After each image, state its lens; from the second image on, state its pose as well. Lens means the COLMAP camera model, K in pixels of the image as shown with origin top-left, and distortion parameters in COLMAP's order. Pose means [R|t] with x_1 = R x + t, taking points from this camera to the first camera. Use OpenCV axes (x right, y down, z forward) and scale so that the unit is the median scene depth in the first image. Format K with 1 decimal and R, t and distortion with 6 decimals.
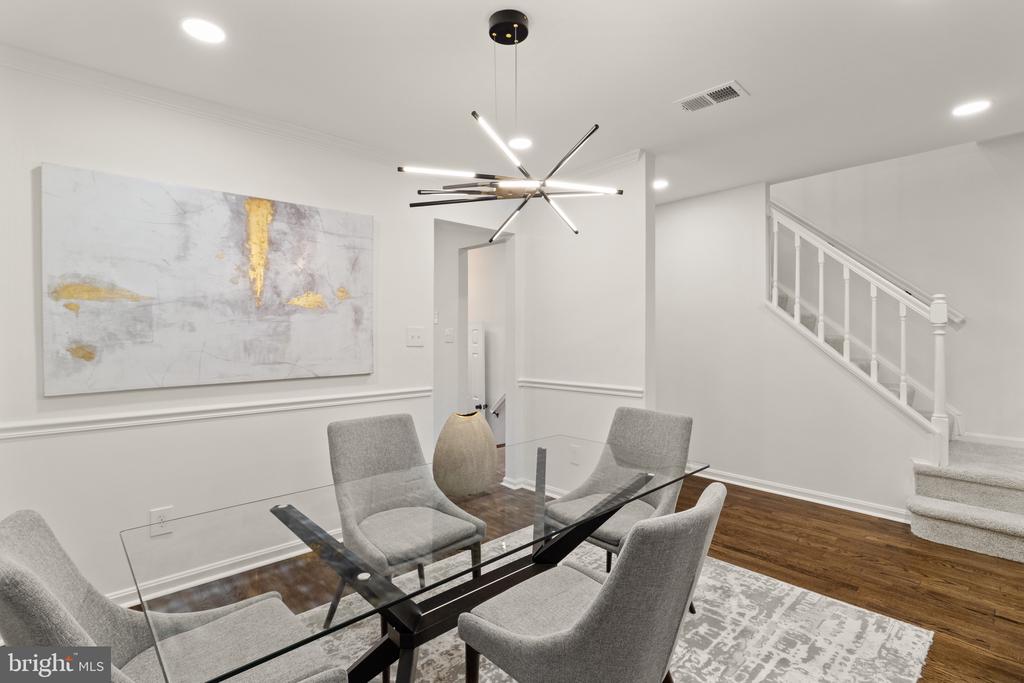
lens RADIAL K [[477.8, 0, 514.0], [0, 477.8, 338.4], [0, 0, 1]] dist [0.000199, 0.000144]
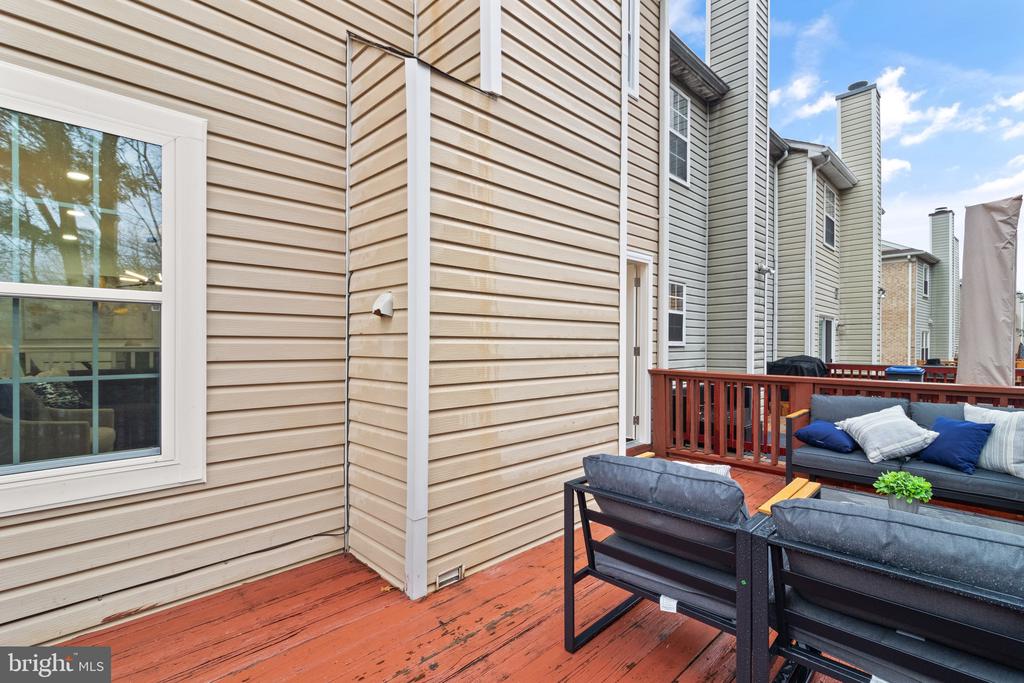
lens RADIAL K [[477.2, 0, 512.0], [0, 477.2, 341.5], [0, 0, 1]] dist [-0.000783, -0.000186]
pose [[0.999469, 0.002507, 0.032502, 1.900454], [-0.002355, 0.999986, -0.004705, 0.115207], [-0.032513, 0.004626, 0.999461, -2.005921]]
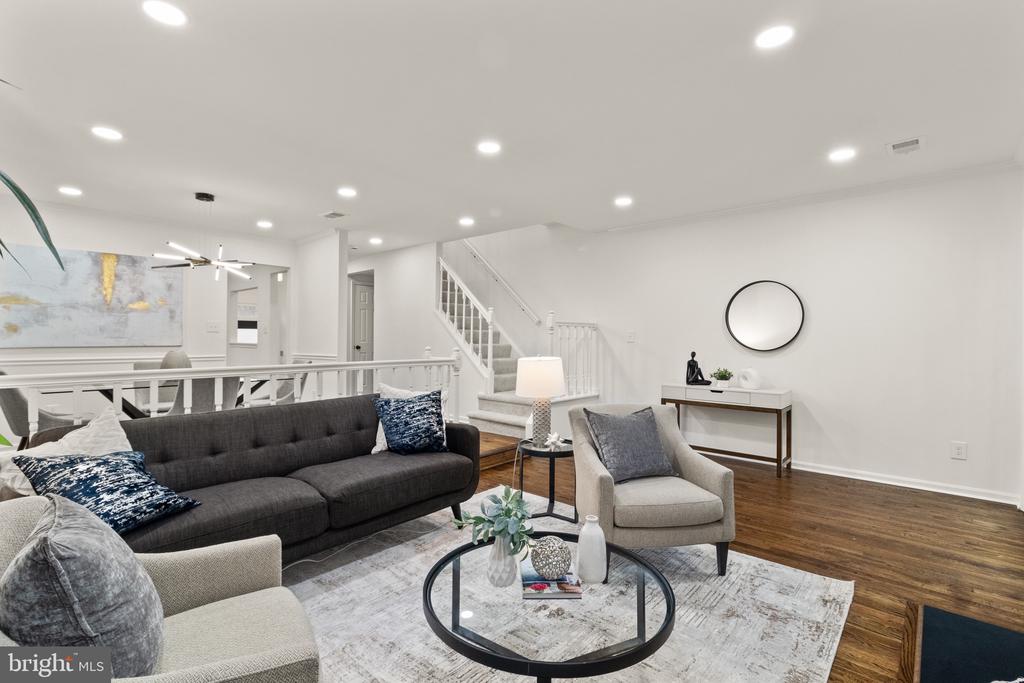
lens RADIAL K [[473.7, 0, 514.6], [0, 473.7, 343.9], [0, 0, 1]] dist [0.000128, -0.000370]
pose [[0.994605, 0.007859, 0.103435, 0.933200], [-0.008004, 0.999967, 0.000987, 0.064357], [-0.103424, -0.001810, 0.994636, -1.119065]]
